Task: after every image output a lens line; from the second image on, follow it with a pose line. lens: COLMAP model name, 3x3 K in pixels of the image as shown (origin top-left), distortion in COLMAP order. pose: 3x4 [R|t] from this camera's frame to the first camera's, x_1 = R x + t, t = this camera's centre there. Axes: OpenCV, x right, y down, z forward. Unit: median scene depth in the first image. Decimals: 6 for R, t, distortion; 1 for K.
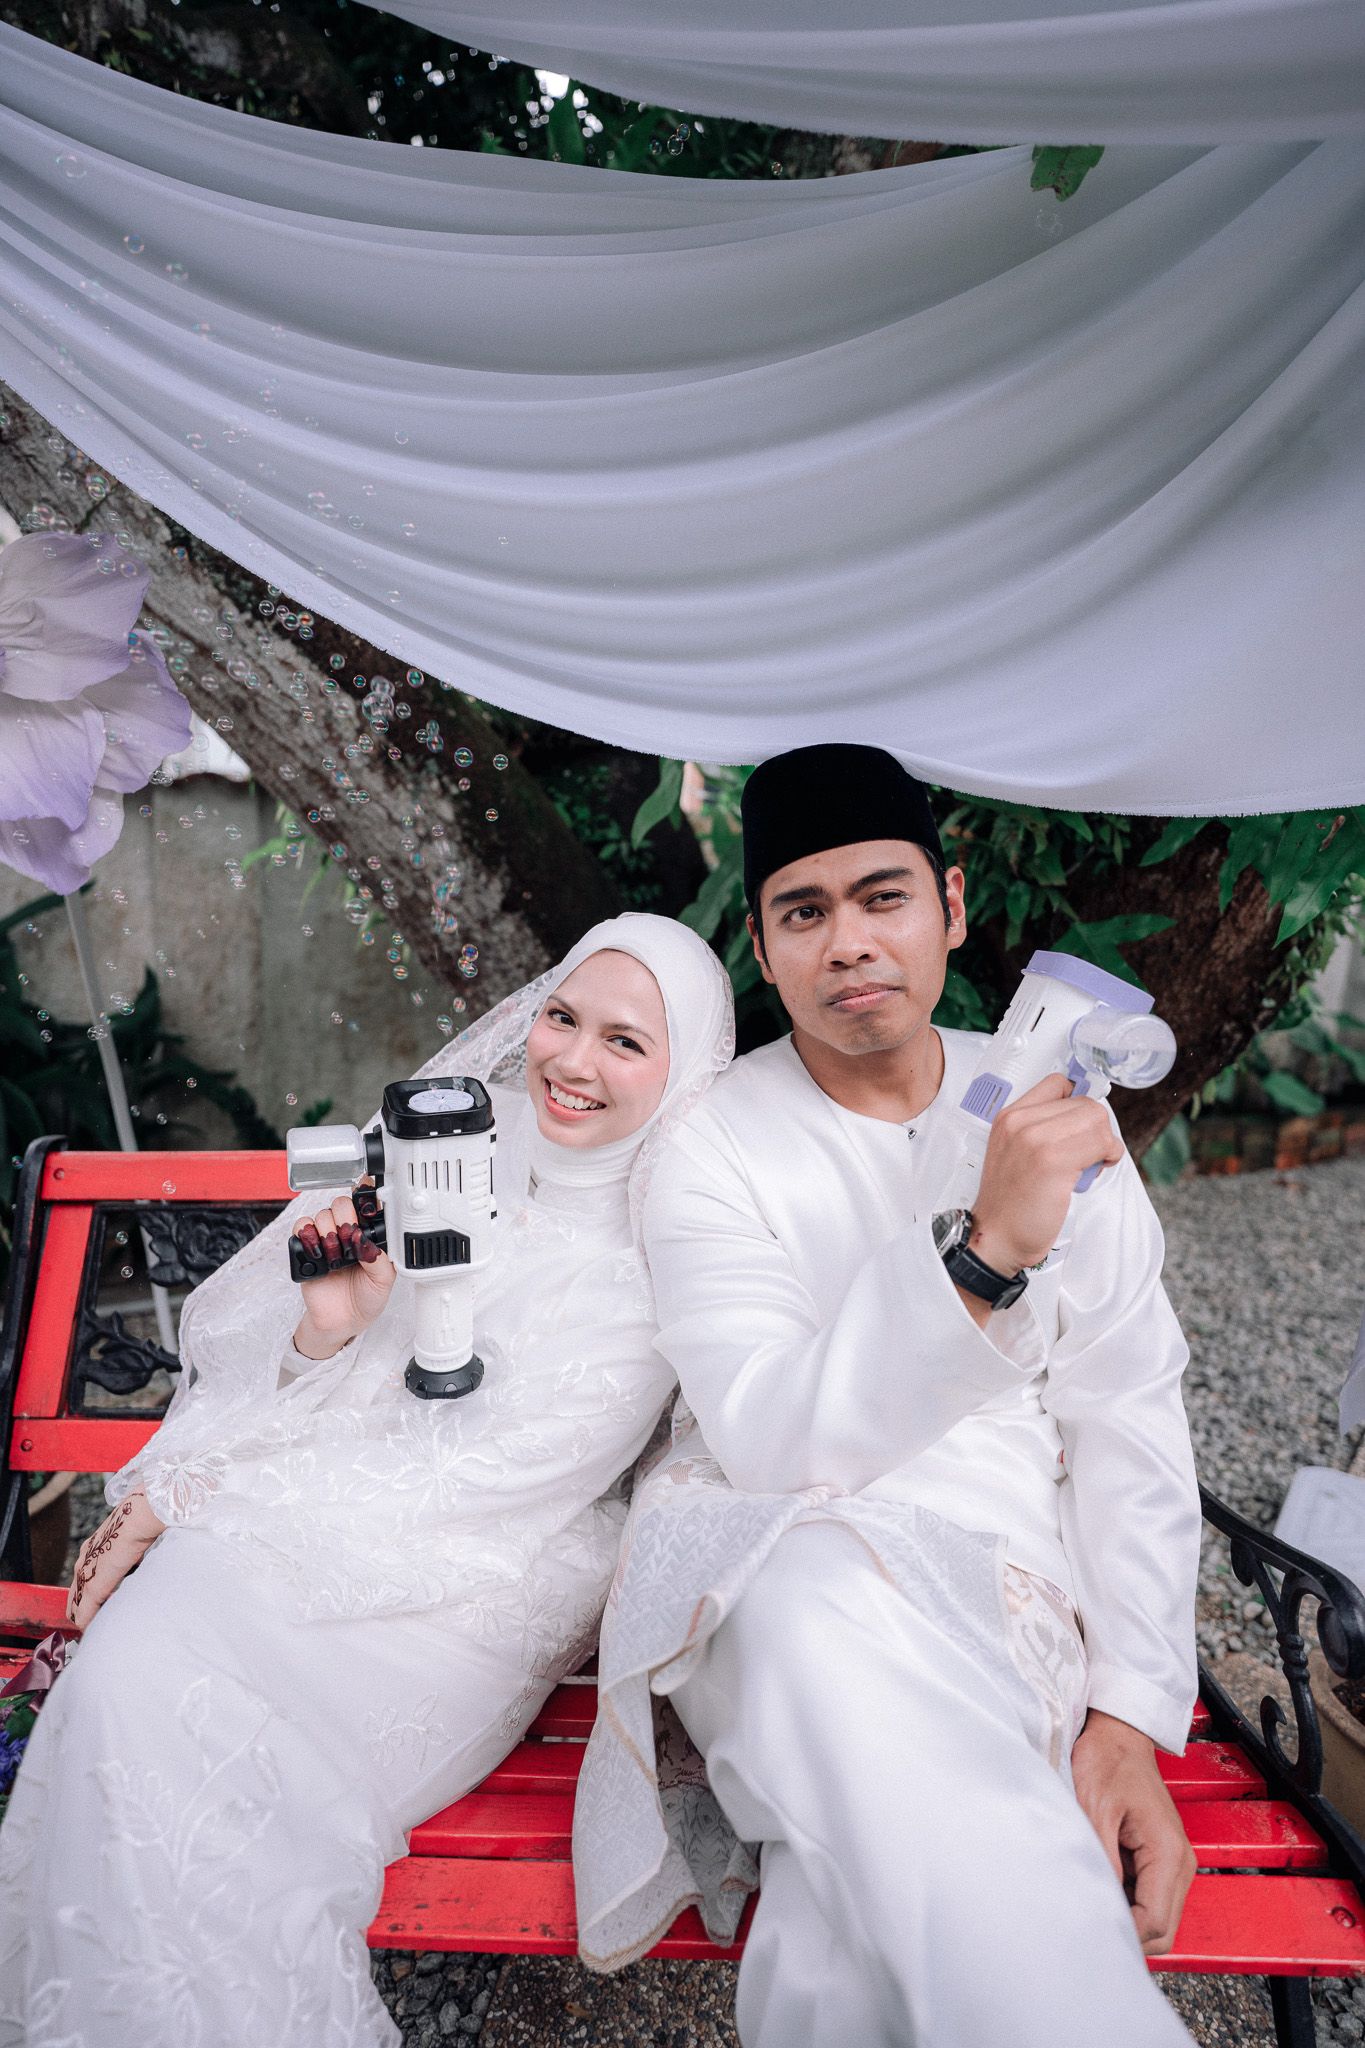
lens RADIAL K [[1102.3, 0, 680.0], [0, 1102.3, 1032.2], [0, 0, 1]] dist [0.000953, 0.001253]
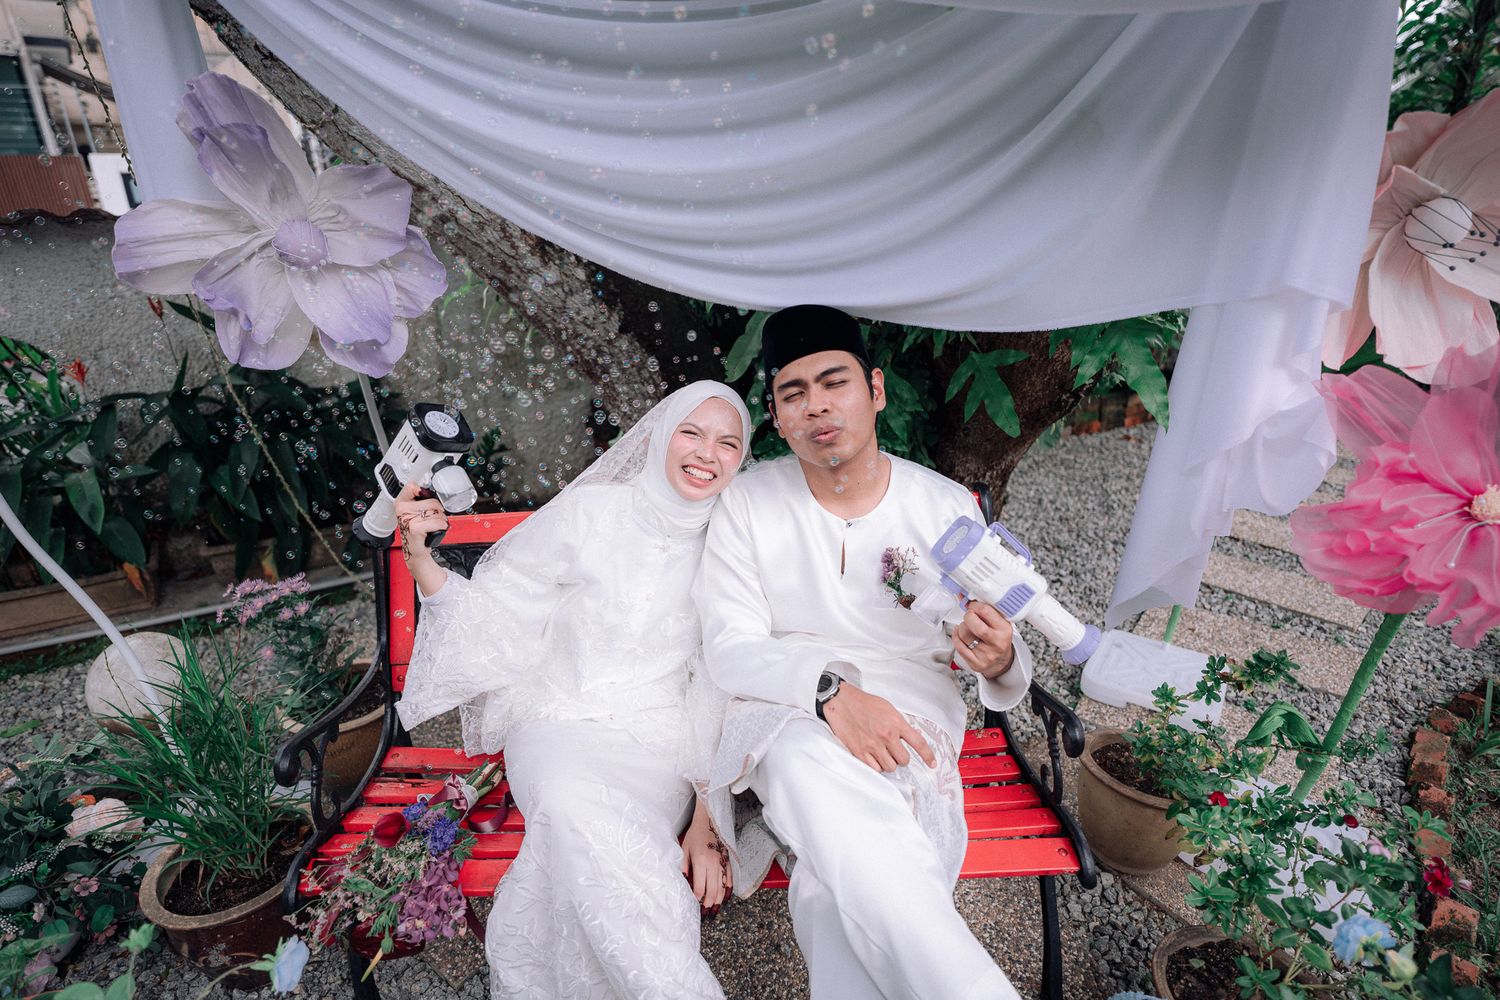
lens RADIAL K [[807.3, 0, 747.5], [0, 807.3, 495.6], [0, 0, 1]] dist [0.000953, 0.001253]
pose [[0.998123, -0.054304, 0.028301, -0.024944], [0.046596, 0.973386, 0.224386, -0.136194], [-0.039733, -0.222646, 0.974089, -0.185069]]
